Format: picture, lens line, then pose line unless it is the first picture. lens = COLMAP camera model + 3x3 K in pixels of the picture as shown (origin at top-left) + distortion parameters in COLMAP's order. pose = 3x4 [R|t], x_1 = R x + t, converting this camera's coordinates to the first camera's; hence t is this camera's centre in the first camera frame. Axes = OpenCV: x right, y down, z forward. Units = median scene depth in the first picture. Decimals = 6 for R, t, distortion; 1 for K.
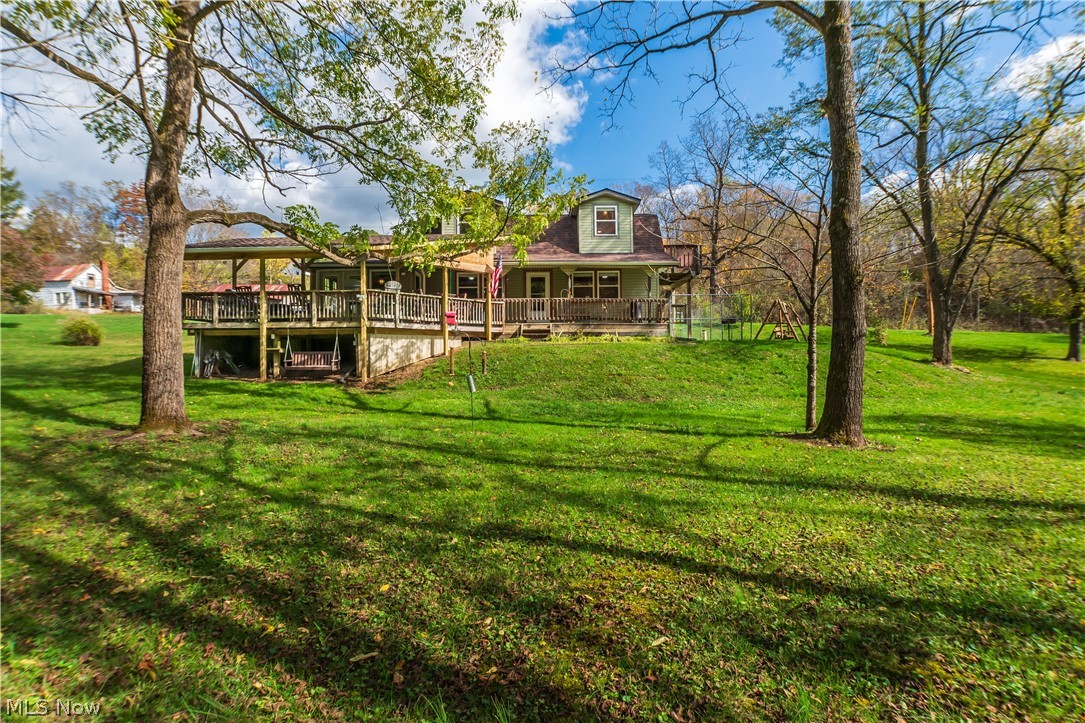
lens RADIAL K [[490.8, 0, 538.6], [0, 490.8, 364.9], [0, 0, 1]] dist [-0.038688, 0.000772]
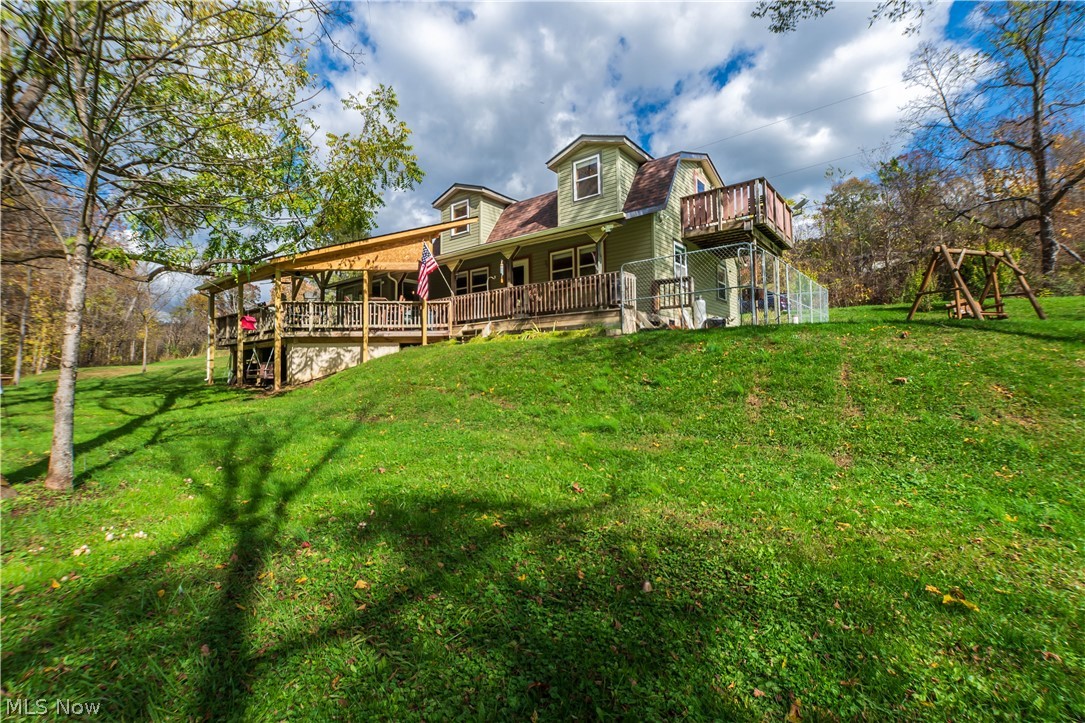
lens RADIAL K [[490.8, 0, 538.6], [0, 490.8, 364.9], [0, 0, 1]] dist [-0.038688, 0.000772]
pose [[0.822262, -0.021685, -0.568695, 0.550443], [0.015870, 0.999759, -0.015177, 0.000286], [0.568887, 0.003454, 0.822408, 0.385444]]
